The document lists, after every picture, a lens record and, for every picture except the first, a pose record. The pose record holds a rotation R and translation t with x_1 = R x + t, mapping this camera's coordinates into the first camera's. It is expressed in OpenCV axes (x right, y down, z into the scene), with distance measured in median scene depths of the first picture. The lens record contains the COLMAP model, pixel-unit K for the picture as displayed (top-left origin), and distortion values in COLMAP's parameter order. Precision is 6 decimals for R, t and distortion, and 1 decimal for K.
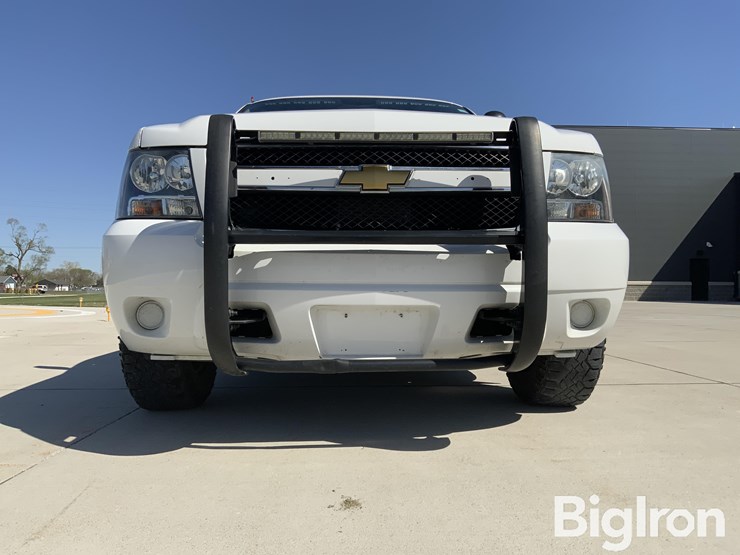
lens RADIAL K [[608.0, 0, 370.0], [0, 608.0, 277.5], [0, 0, 1]] dist [0.068670, -0.116375]
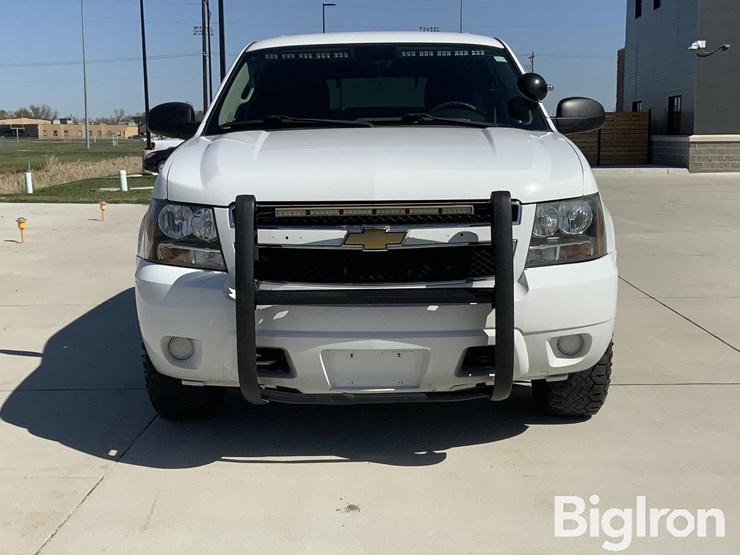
lens RADIAL K [[1069.9, 0, 370.0], [0, 1069.9, 277.5], [0, 0, 1]] dist [0.114992, 0.023784]
pose [[0.998386, -0.004392, -0.056628, 0.111216], [0.012326, 0.989999, 0.140538, -0.367765], [0.055444, -0.141009, 0.988455, -1.000313]]
